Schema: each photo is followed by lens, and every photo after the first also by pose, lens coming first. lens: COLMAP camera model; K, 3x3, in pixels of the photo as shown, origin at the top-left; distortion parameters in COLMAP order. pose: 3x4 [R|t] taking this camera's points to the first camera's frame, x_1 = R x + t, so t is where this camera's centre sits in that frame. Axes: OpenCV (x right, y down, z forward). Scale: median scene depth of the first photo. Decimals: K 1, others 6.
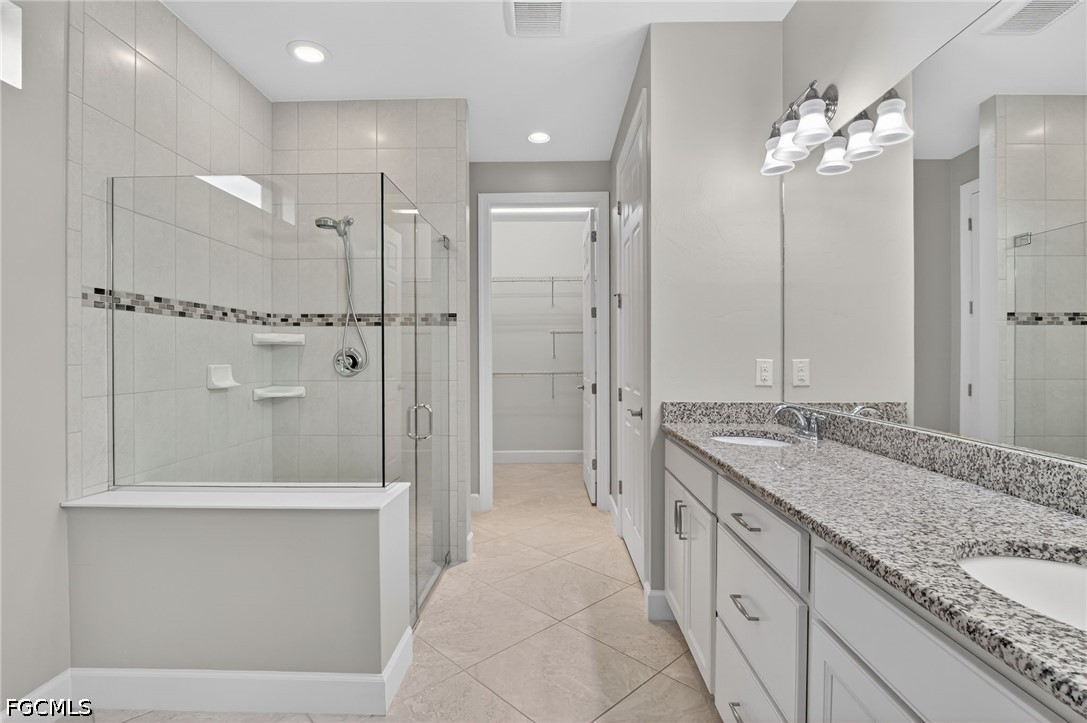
lens RADIAL K [[526.5, 0, 544.9], [0, 526.5, 359.6], [0, 0, 1]] dist [-0.014877, -0.002023]
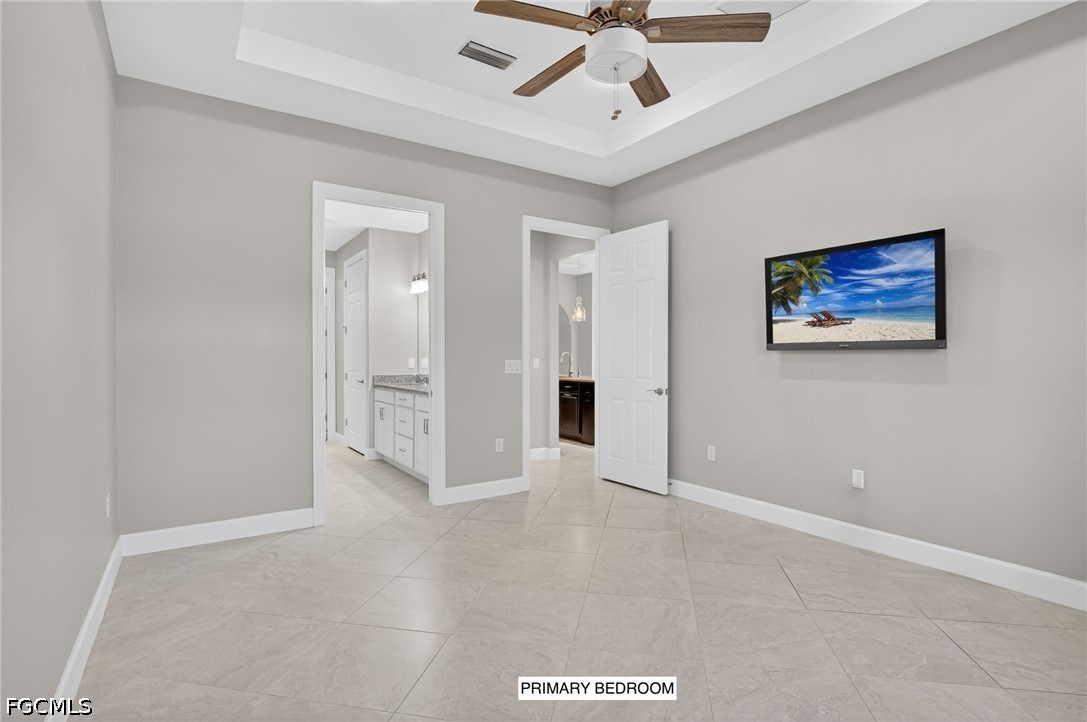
lens RADIAL K [[526.5, 0, 544.6], [0, 526.5, 362.6], [0, 0, 1]] dist [-0.014877, -0.002023]
pose [[0.822592, -0.003632, 0.568621, -0.586547], [0.001346, 0.999989, 0.004440, 0.009064], [-0.568631, -0.002887, 0.822588, -1.699930]]
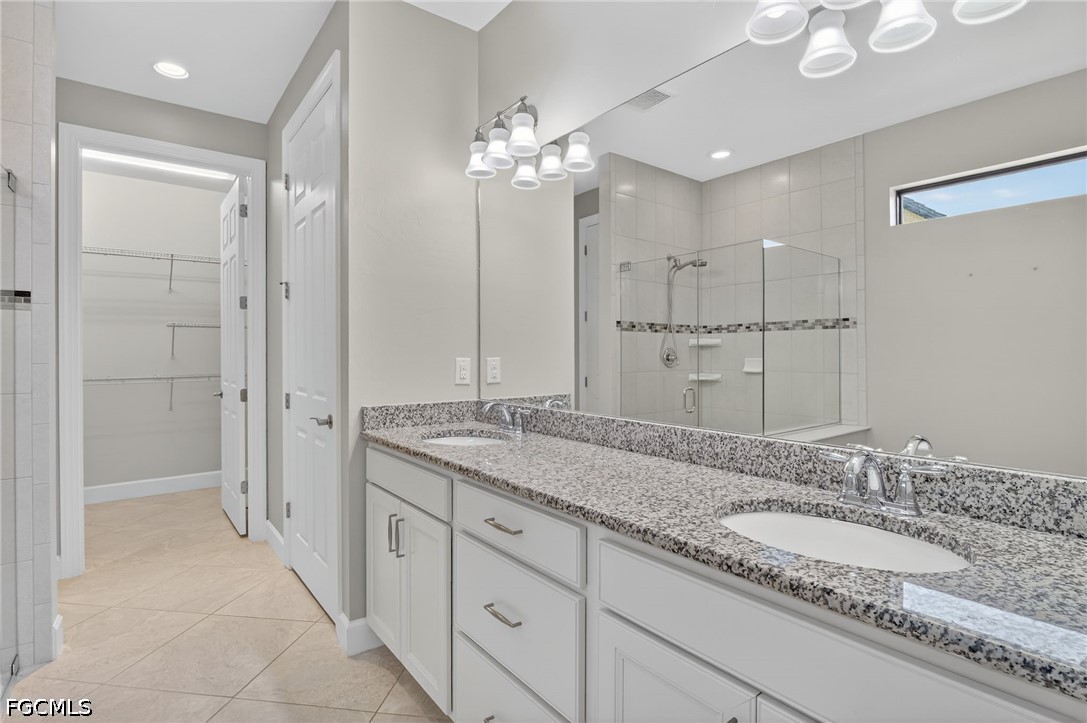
lens RADIAL K [[526.5, 0, 551.4], [0, 526.5, 355.0], [0, 0, 1]] dist [-0.014877, -0.002023]
pose [[0.776626, -0.002156, 0.629958, -0.093574], [0.006671, 0.999966, -0.004801, -0.000769], [-0.629927, 0.007931, 0.776614, 0.111730]]
